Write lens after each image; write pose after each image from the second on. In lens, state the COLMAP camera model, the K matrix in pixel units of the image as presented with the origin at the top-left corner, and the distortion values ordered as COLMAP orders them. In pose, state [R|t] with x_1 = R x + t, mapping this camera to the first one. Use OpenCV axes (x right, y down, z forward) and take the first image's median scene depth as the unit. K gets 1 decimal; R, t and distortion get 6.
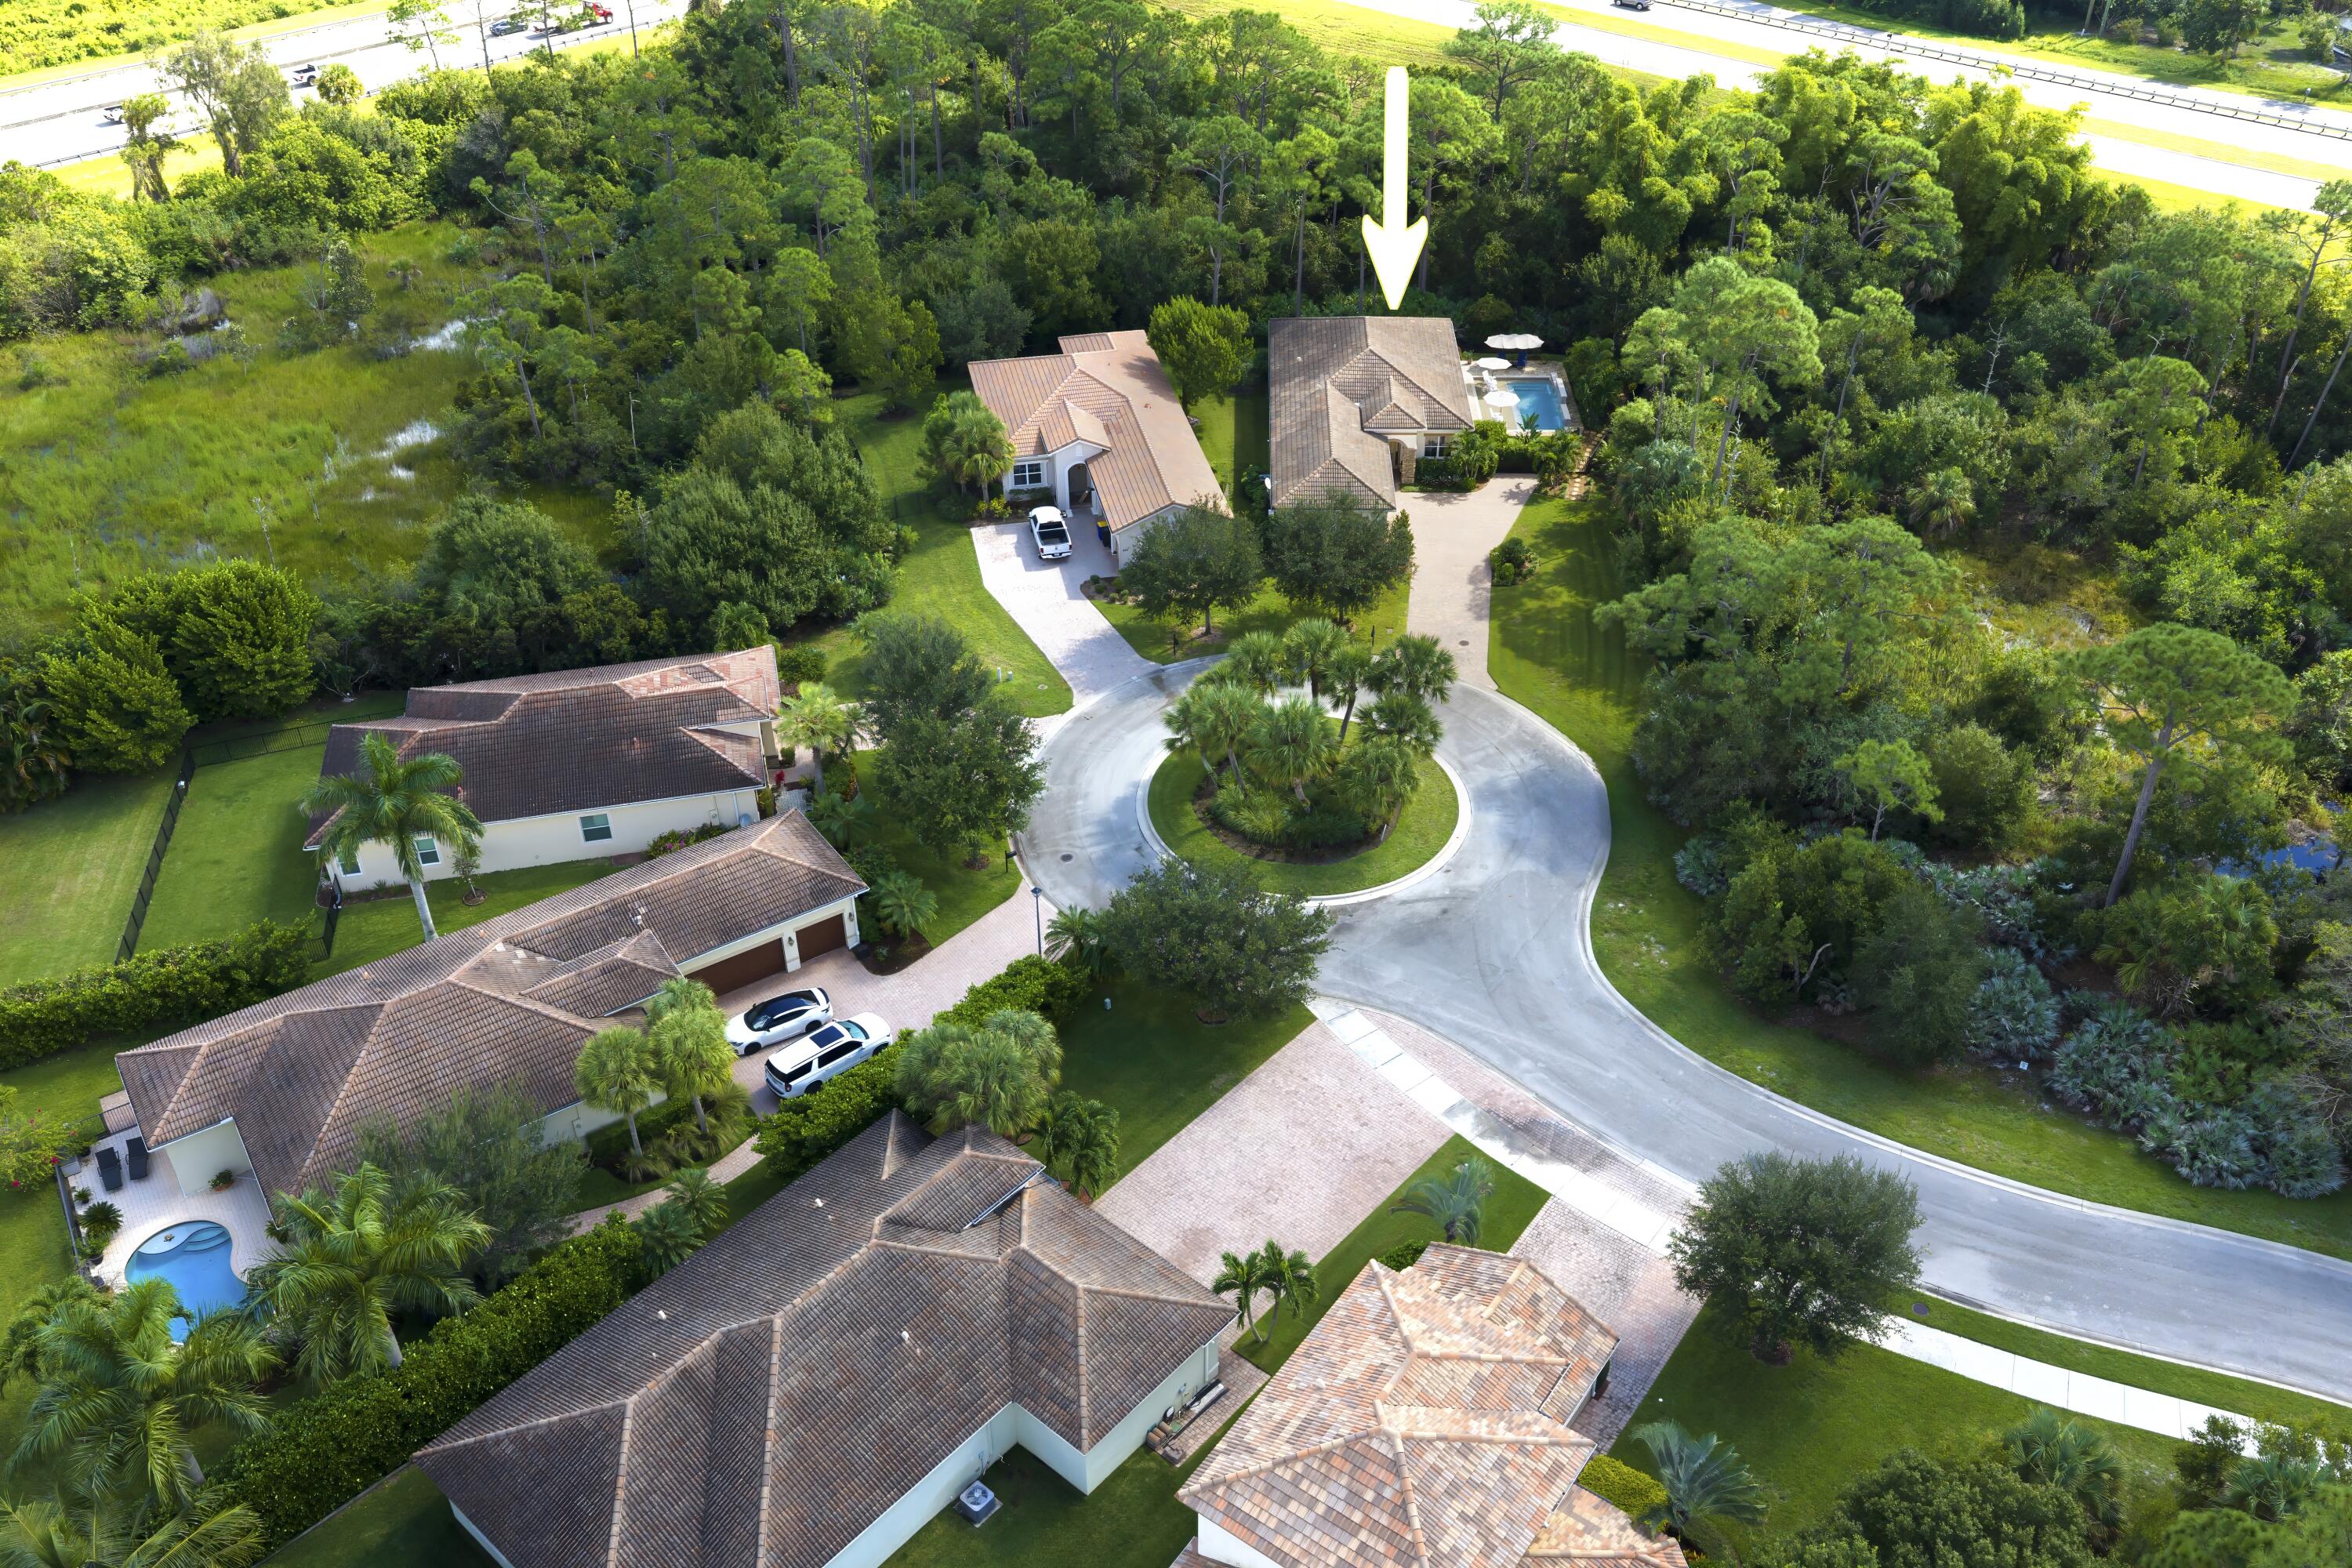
lens RADIAL K [[2057.0, 0, 1210.5], [0, 2057.0, 783.5], [0, 0, 1]] dist [0.005577, 0.004868]
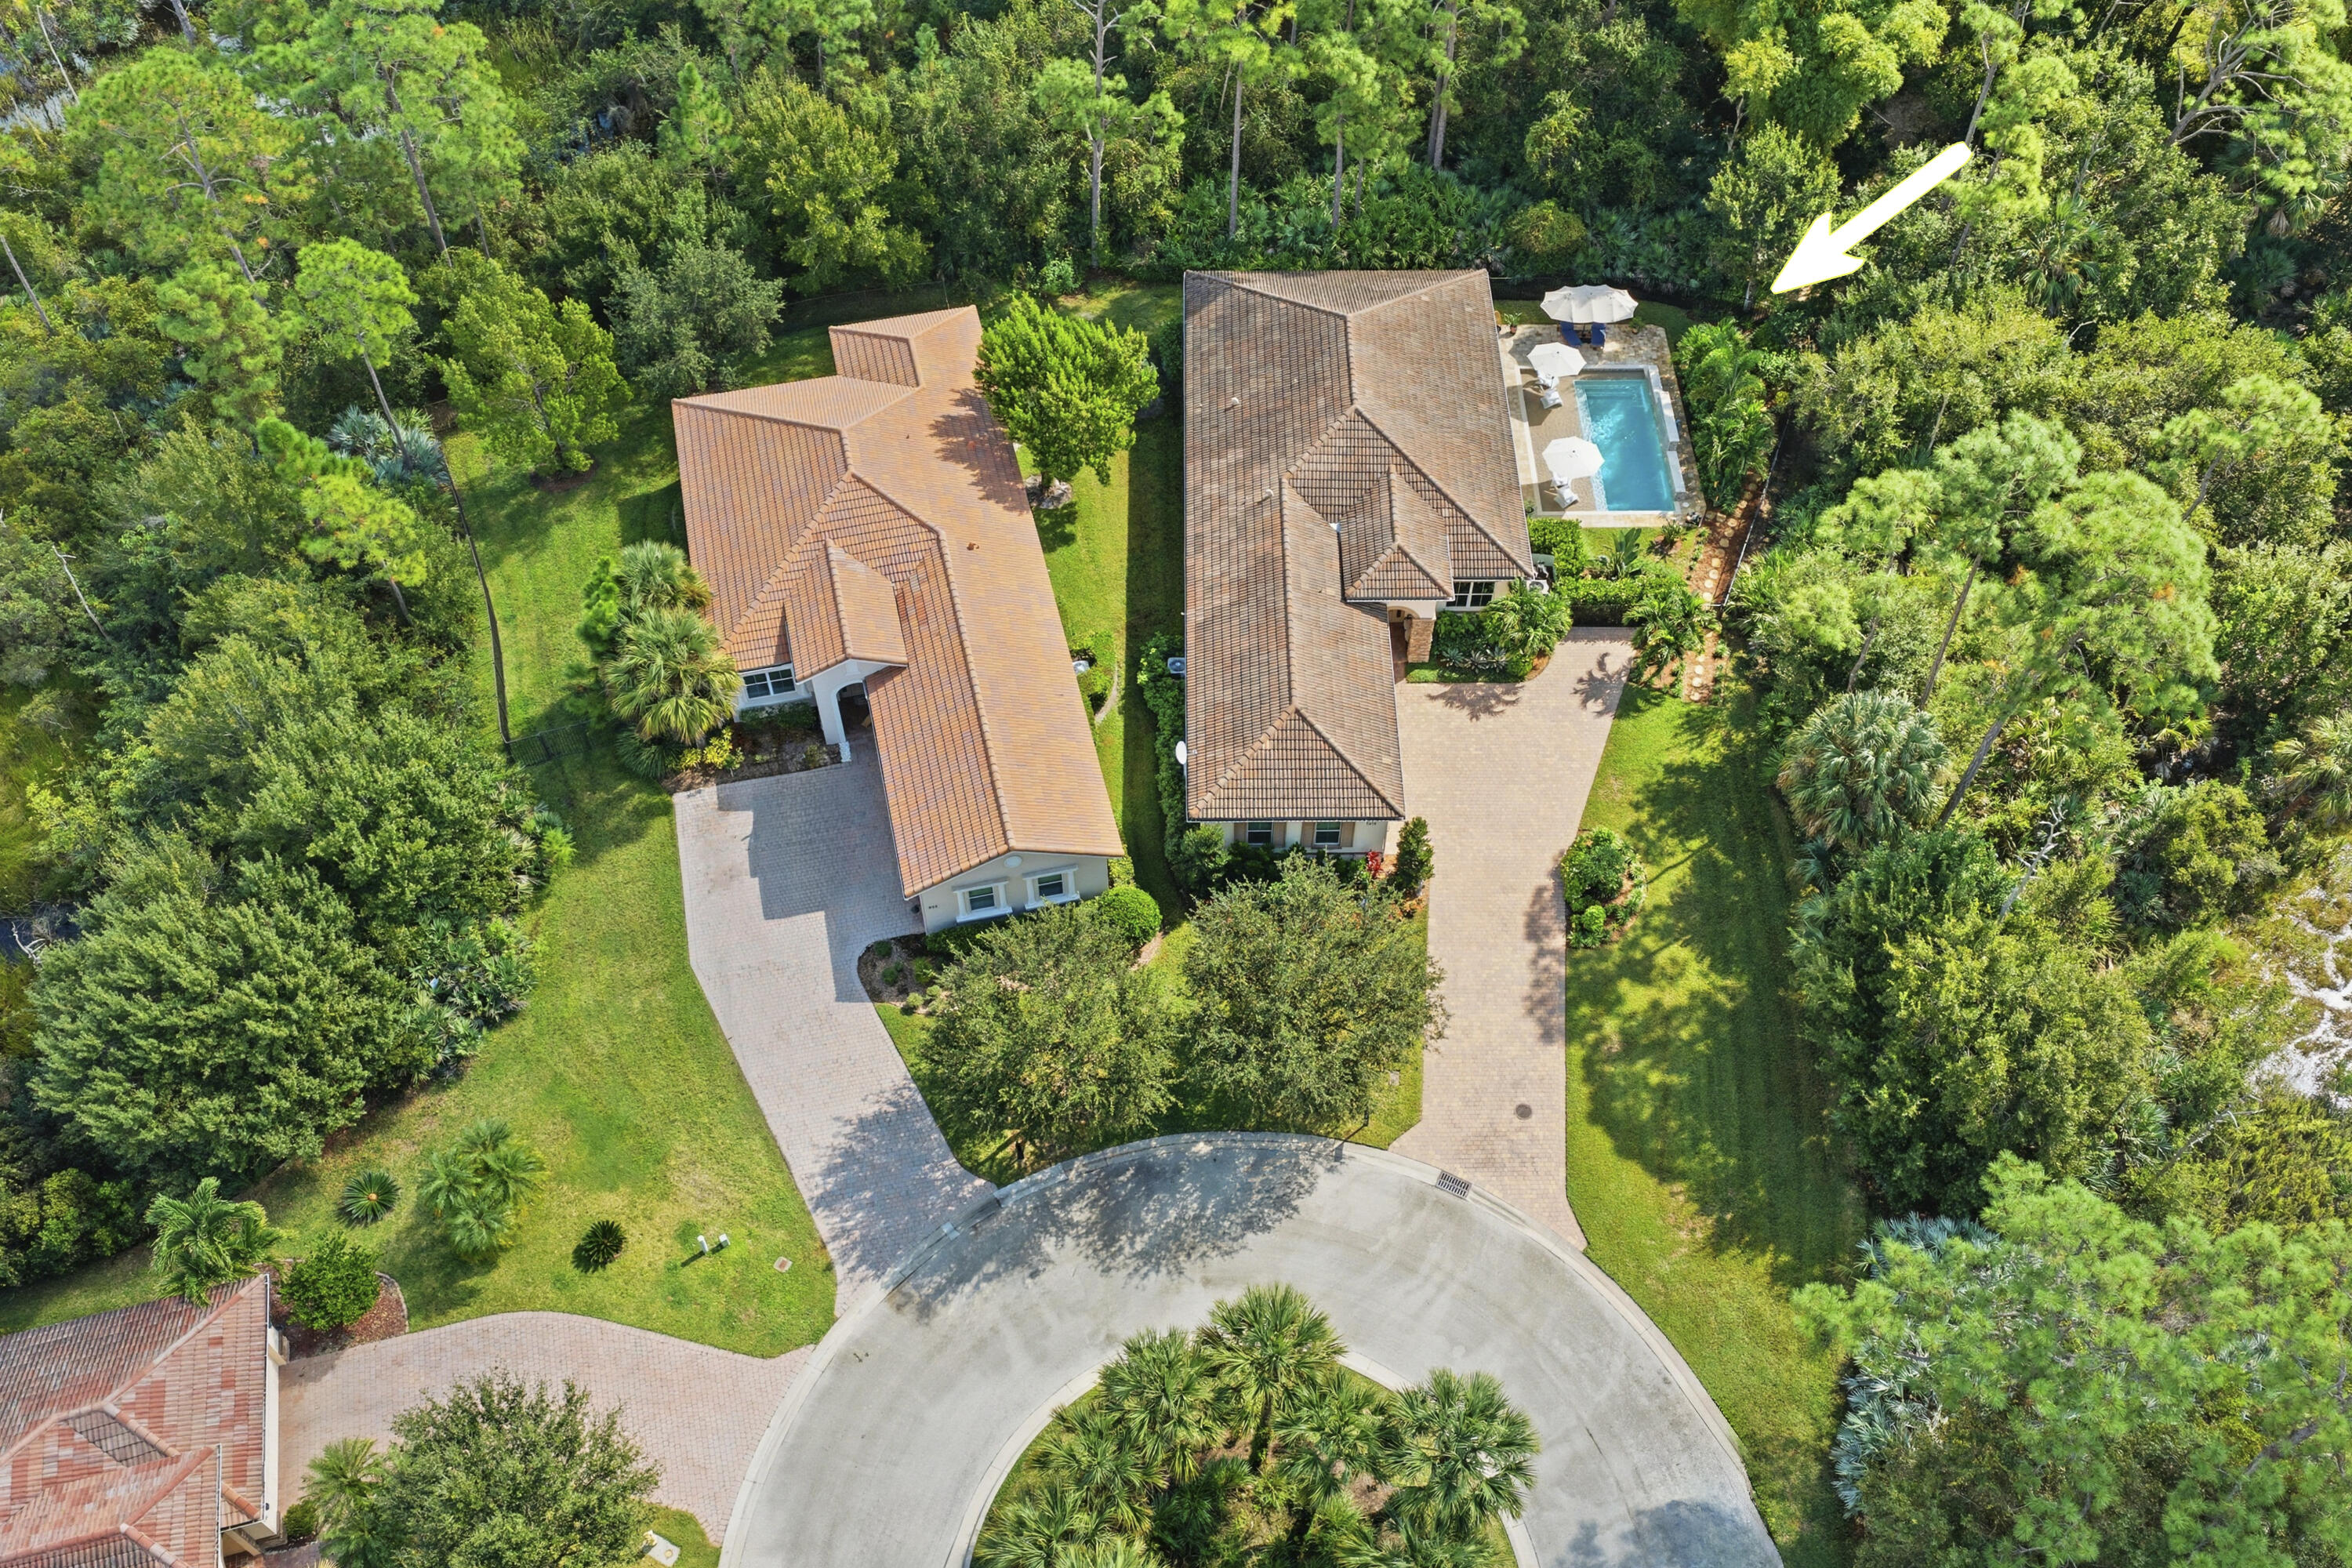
lens RADIAL K [[2057.0, 0, 1210.5], [0, 2057.0, 783.5], [0, 0, 1]] dist [0.005577, 0.004868]
pose [[0.999545, -0.016161, 0.025479, 0.020300], [0.007932, 0.955498, 0.294891, -0.290090], [-0.029111, -0.294554, 0.955191, 0.426377]]
